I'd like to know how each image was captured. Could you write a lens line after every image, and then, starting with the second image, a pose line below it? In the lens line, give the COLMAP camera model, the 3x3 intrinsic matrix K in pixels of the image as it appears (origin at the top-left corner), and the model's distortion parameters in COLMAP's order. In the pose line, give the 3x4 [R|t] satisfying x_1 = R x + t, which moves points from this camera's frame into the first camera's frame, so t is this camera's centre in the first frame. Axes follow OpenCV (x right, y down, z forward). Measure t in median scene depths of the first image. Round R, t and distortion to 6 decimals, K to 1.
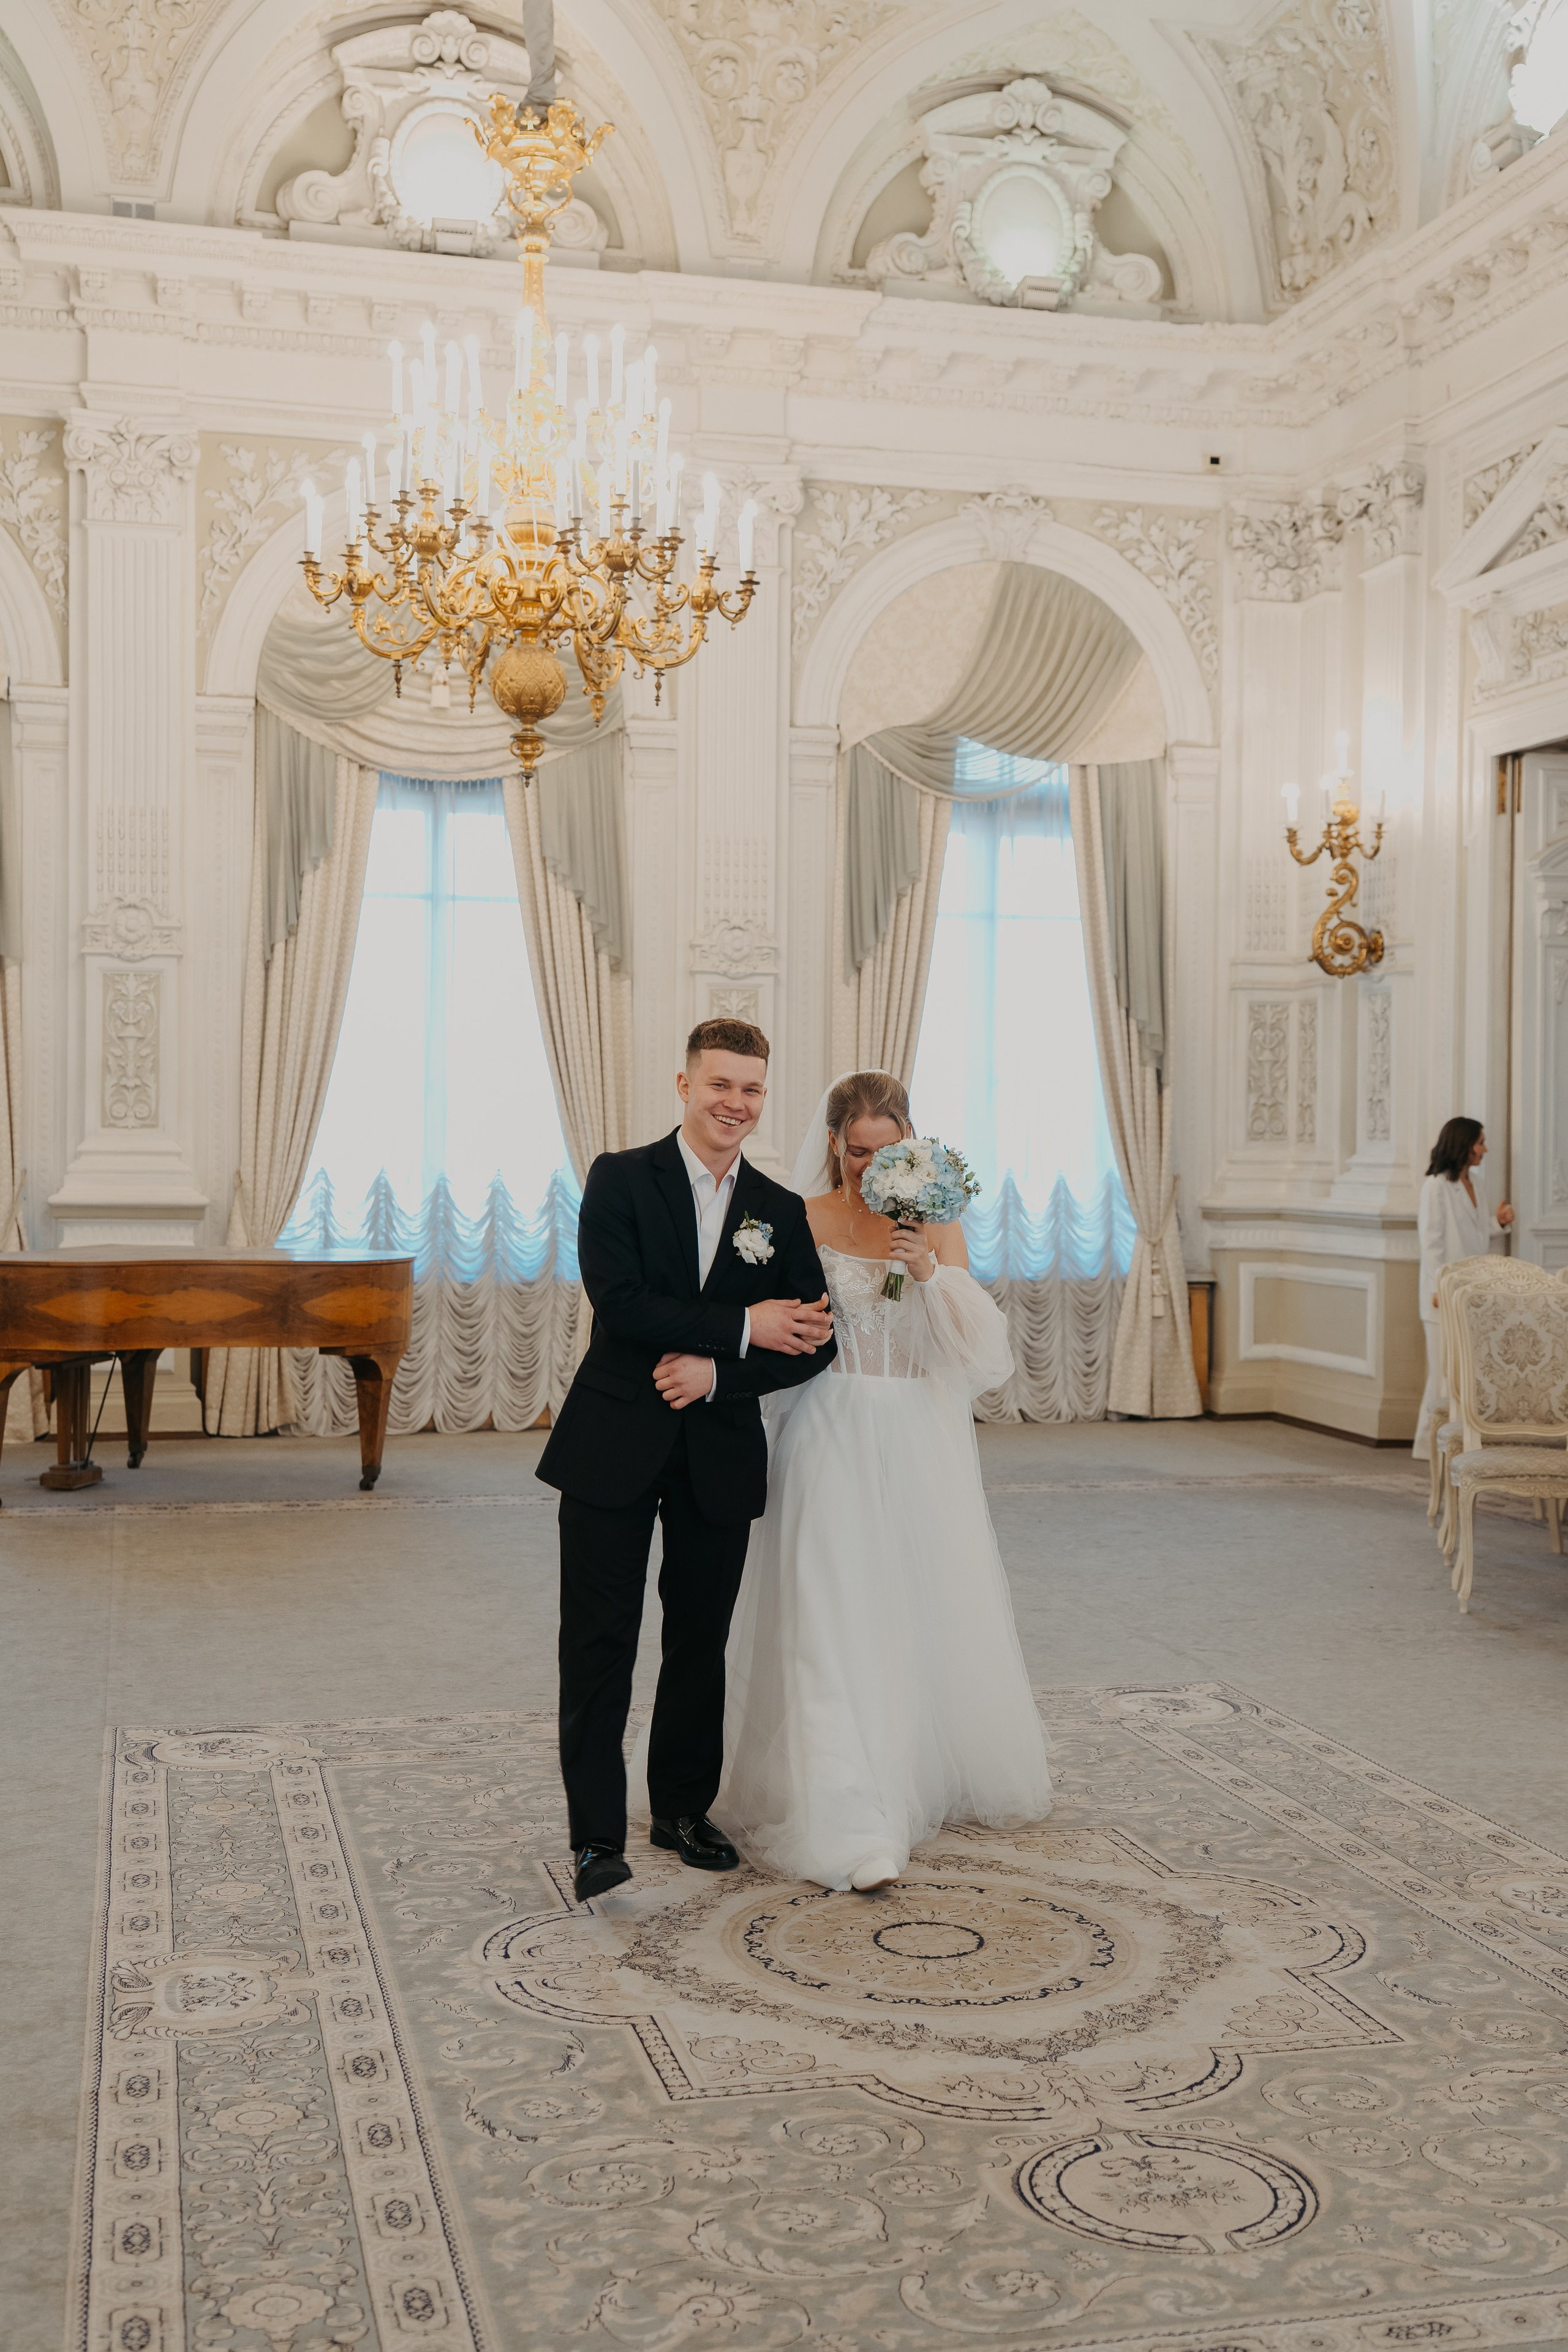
lens RADIAL K [[2496.8, 0, 784.0], [0, 2496.8, 1176.0], [0, 0, 1]] dist [0.020443, 0.000602]
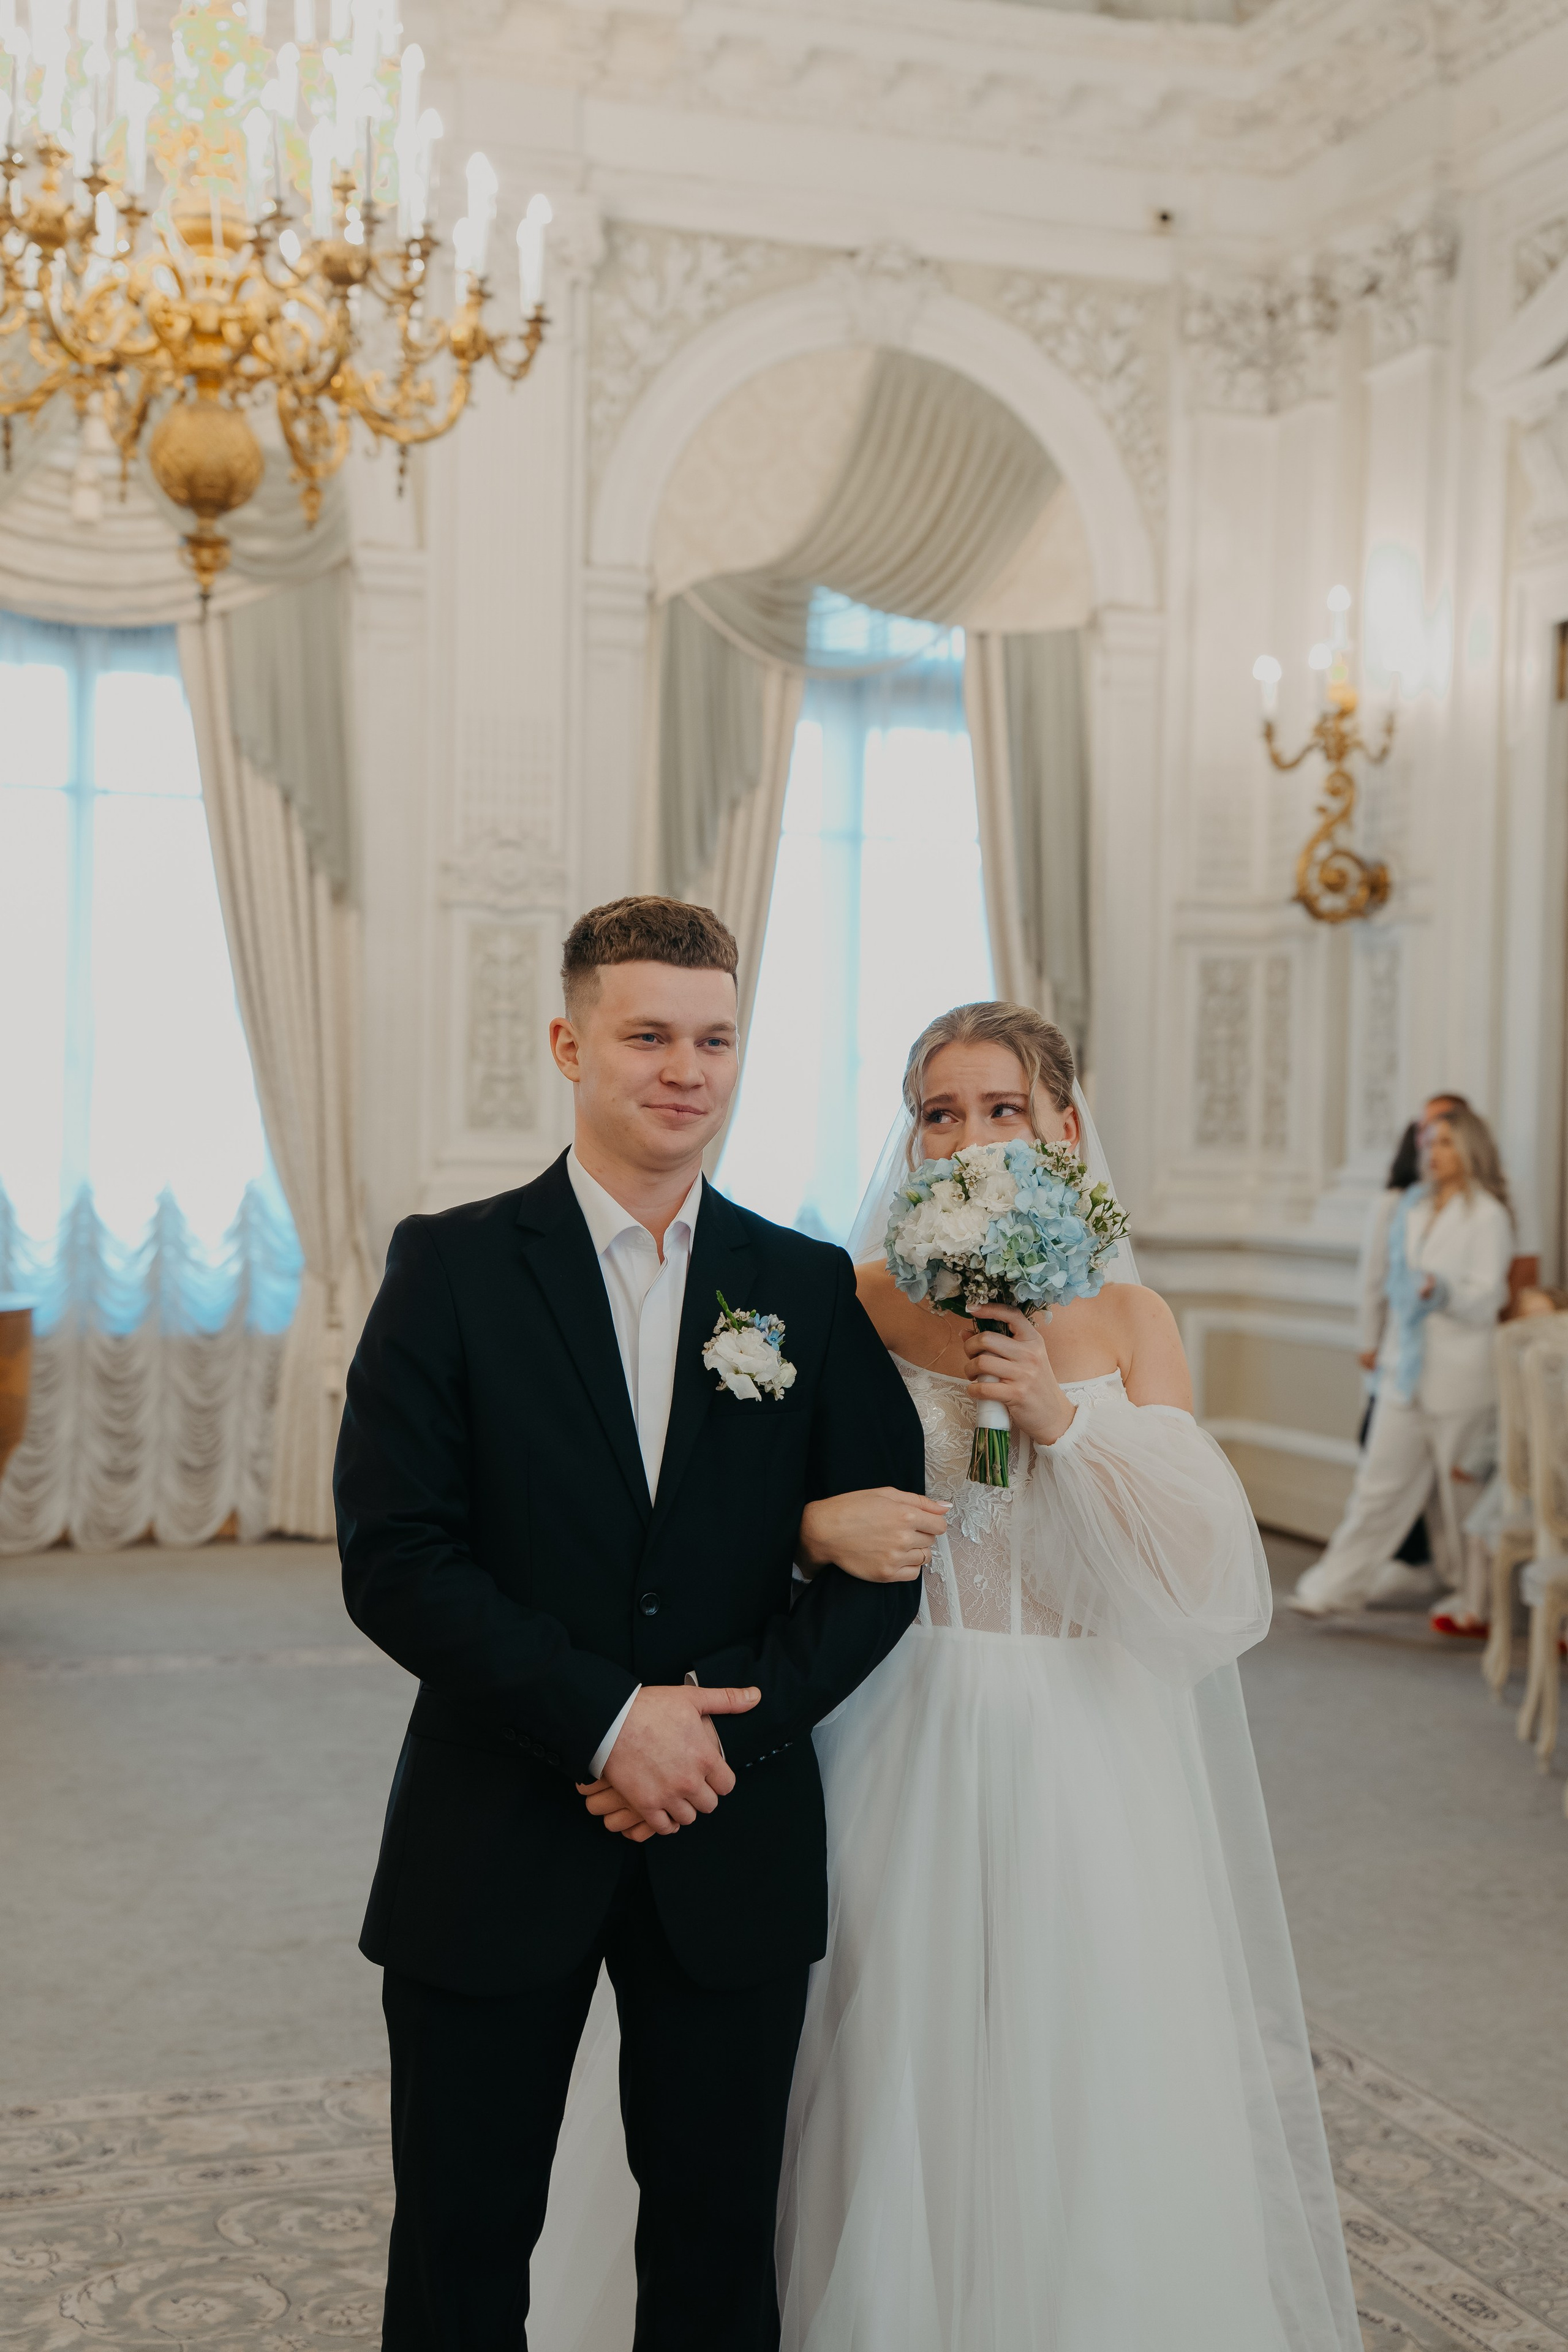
lens RADIAL K [[2987.8, 0, 784.0], [0, 2987.8, 1176.0], [0, 0, 1]] dist [0.168739, -0.311156]
pose [[0.996758, 0.009532, 0.079893, -0.007949], [-0.009547, 0.999954, -0.000189, -0.004073], [-0.079892, -0.000574, 0.996803, 0.132569]]
